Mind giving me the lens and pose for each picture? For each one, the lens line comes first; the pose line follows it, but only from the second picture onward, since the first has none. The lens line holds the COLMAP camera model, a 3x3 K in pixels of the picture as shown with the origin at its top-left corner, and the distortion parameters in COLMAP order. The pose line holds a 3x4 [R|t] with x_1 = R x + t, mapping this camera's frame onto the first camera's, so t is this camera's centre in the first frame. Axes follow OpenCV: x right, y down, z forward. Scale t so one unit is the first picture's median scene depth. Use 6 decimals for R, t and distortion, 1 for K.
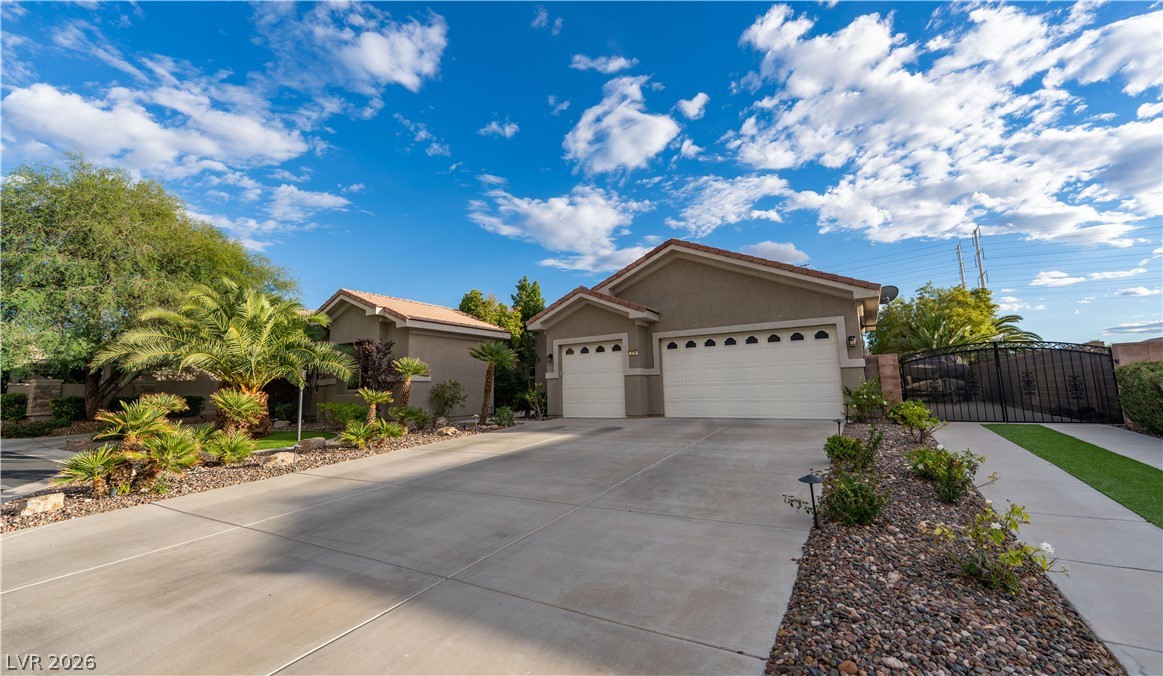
lens RADIAL K [[467.7, 0, 581.3], [0, 467.7, 338.3], [0, 0, 1]] dist [-0.000396, -0.000050]
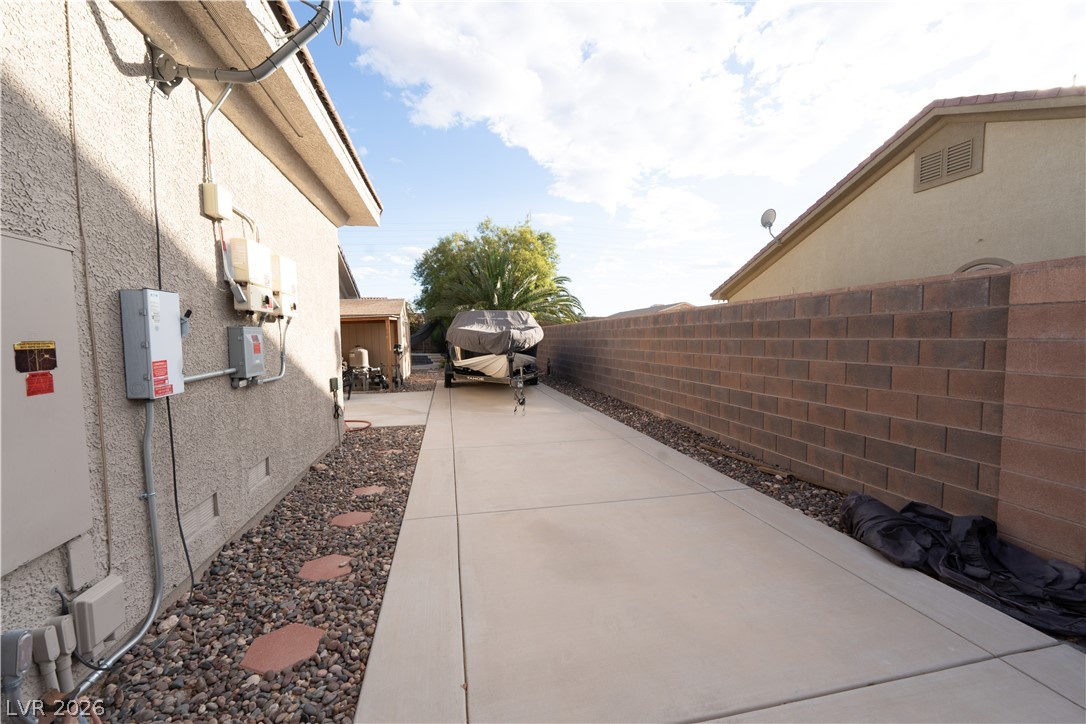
lens RADIAL K [[437.4, 0, 542.5], [0, 437.4, 364.9], [0, 0, 1]] dist [-0.000016, 0.000000]
pose [[0.724136, -0.029357, 0.689032, 0.345256], [-0.082159, 0.988307, 0.128453, 0.023096], [-0.684746, -0.149627, 0.713257, 0.463534]]
